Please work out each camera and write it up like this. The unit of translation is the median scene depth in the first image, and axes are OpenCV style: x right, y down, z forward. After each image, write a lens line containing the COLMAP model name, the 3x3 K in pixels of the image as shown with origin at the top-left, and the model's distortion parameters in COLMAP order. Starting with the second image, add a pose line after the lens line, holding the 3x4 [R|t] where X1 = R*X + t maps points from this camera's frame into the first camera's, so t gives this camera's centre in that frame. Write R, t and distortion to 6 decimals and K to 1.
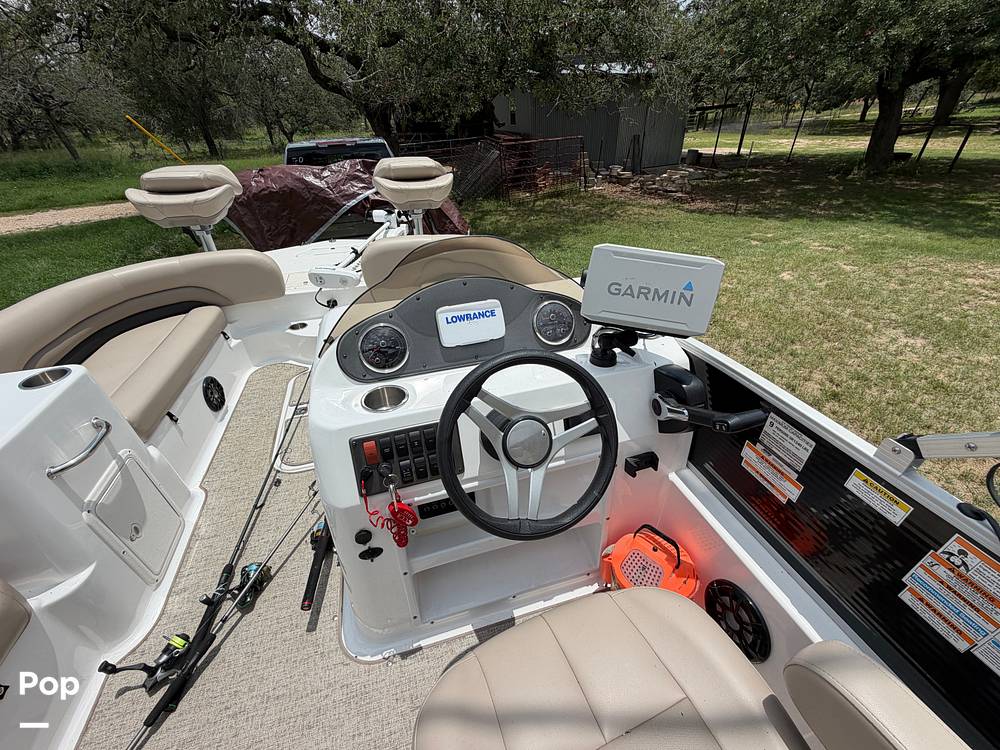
lens RADIAL K [[400.2, 0, 497.5], [0, 400.2, 373.9], [0, 0, 1]] dist [0.000637, 0.000021]
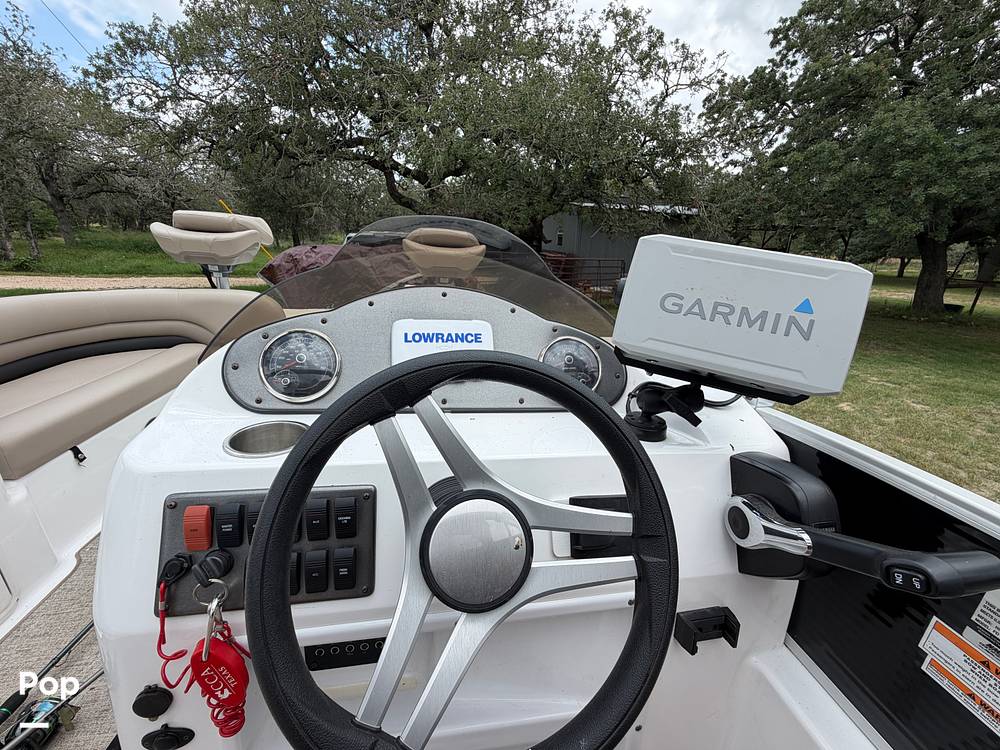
lens RADIAL K [[401.9, 0, 497.0], [0, 401.9, 373.9], [0, 0, 1]] dist [-0.000933, -0.000133]
pose [[0.989616, 0.114303, -0.087152, 0.019498], [-0.132652, 0.959759, -0.247521, 0.015064], [0.055352, 0.256511, 0.964955, 0.086238]]
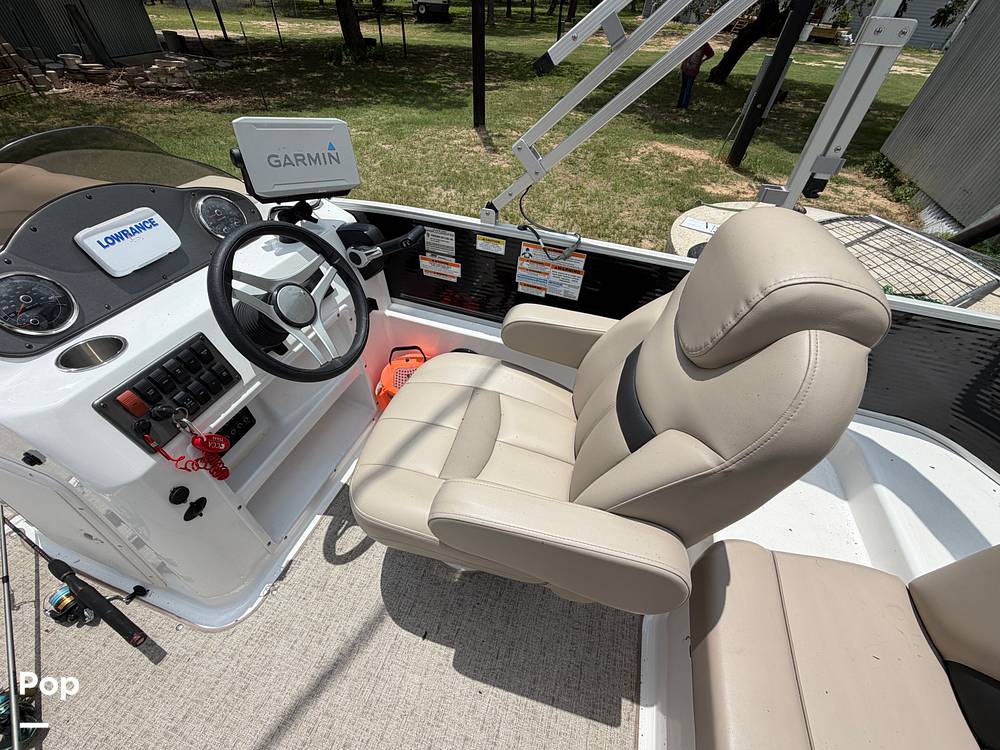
lens RADIAL K [[400.2, 0, 497.5], [0, 400.2, 373.9], [0, 0, 1]] dist [0.000637, 0.000021]
pose [[0.564213, -0.523563, 0.638392, -0.074306], [0.390622, 0.850482, 0.352271, 0.027457], [-0.727377, 0.050614, 0.684369, -0.033640]]
